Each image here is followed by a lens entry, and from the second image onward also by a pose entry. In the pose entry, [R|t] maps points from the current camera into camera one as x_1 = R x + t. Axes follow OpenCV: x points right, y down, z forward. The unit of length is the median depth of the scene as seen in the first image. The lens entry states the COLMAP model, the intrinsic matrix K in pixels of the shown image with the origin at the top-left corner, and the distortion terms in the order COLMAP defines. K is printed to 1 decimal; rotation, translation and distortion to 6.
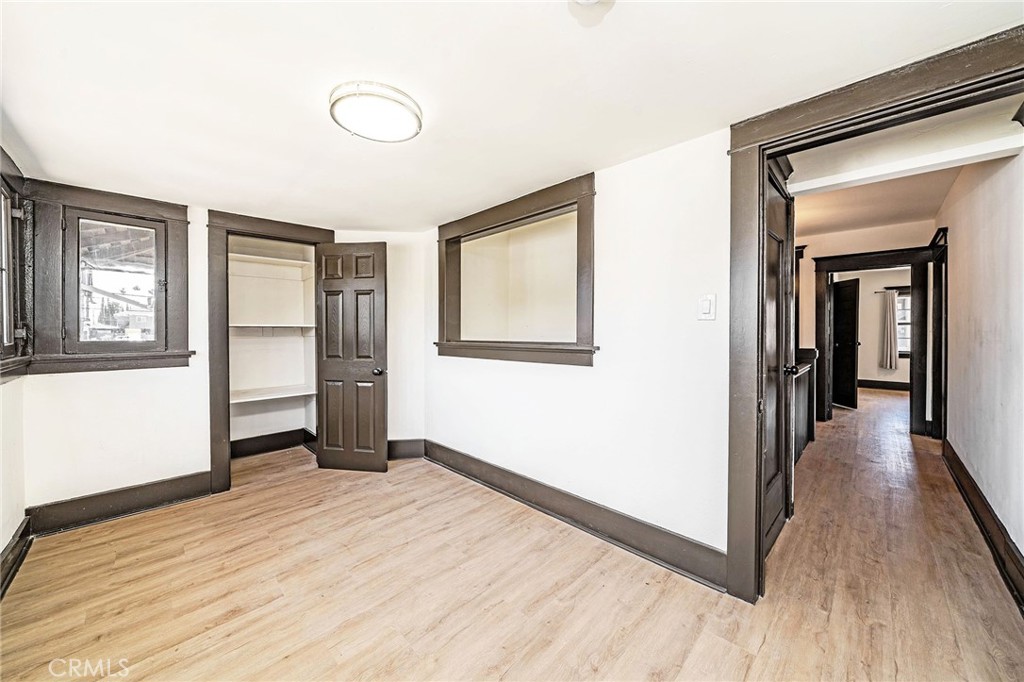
lens RADIAL K [[350.7, 0, 515.7], [0, 350.7, 335.6], [0, 0, 1]] dist [-0.004382, 0.000402]
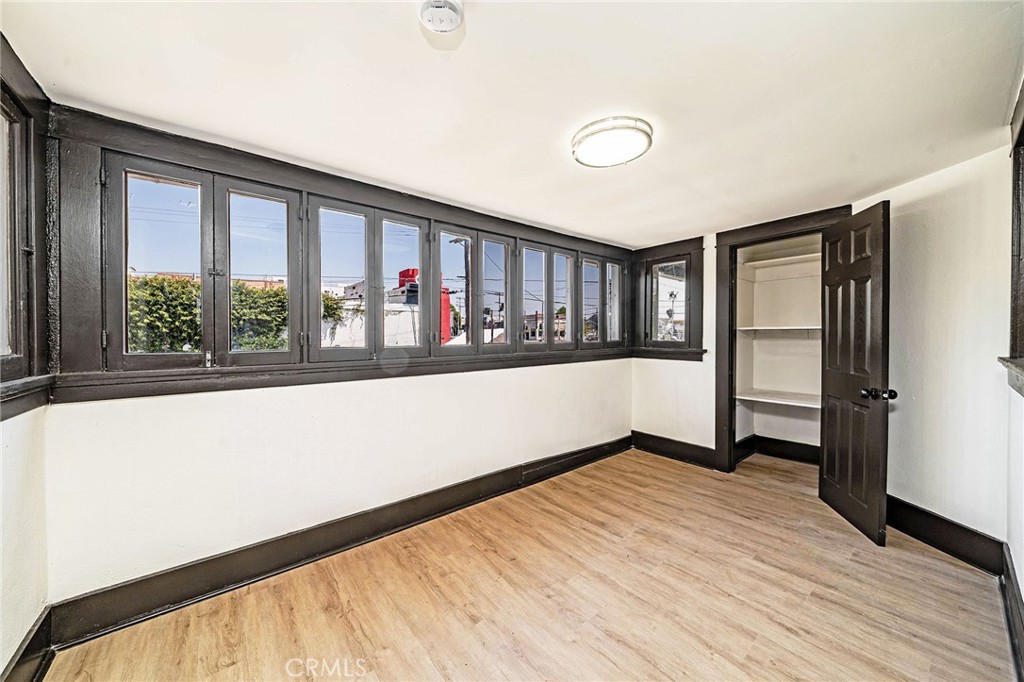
lens RADIAL K [[350.7, 0, 513.6], [0, 350.7, 336.6], [0, 0, 1]] dist [-0.004382, 0.000402]
pose [[-0.070471, 0.011042, -0.997453, 0.406203], [-0.008874, 0.999892, 0.011696, -0.012717], [0.997474, 0.009675, -0.070366, 0.417391]]
